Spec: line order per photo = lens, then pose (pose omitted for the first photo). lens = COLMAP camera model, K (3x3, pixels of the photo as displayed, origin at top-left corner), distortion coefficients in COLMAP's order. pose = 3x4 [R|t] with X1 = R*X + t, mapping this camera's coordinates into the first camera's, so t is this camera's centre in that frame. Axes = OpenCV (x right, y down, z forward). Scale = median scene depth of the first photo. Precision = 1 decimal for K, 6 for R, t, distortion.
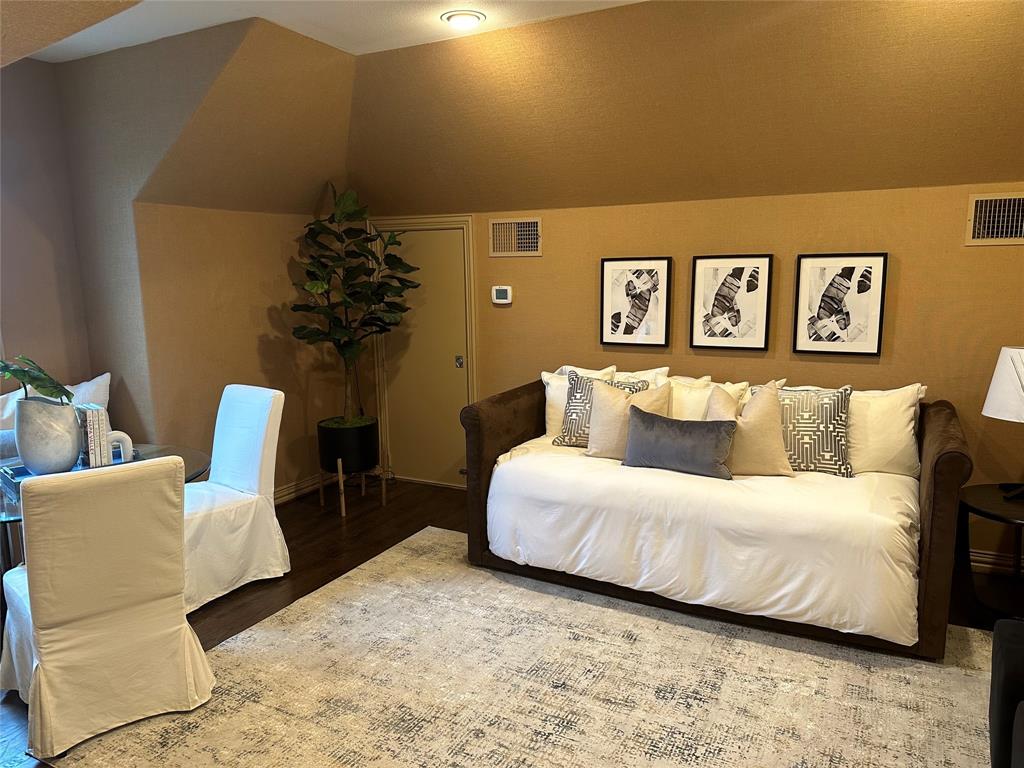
lens RADIAL K [[716.4, 0, 512.0], [0, 716.4, 384.0], [0, 0, 1]] dist [0.101159, -0.189803]
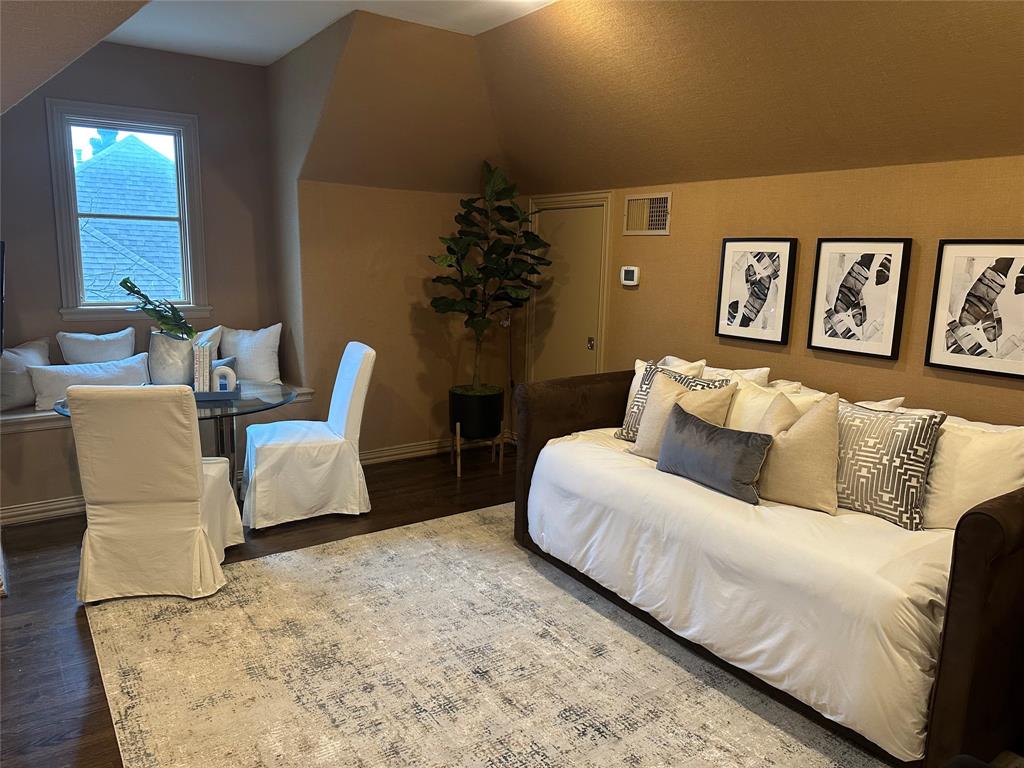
lens RADIAL K [[716.4, 0, 512.0], [0, 716.4, 384.0], [0, 0, 1]] dist [0.101159, -0.189803]
pose [[0.884950, 0.117530, -0.450612, 0.393124], [-0.109757, 0.993008, 0.043449, -0.010116], [0.452568, 0.011008, 0.891662, 0.121487]]
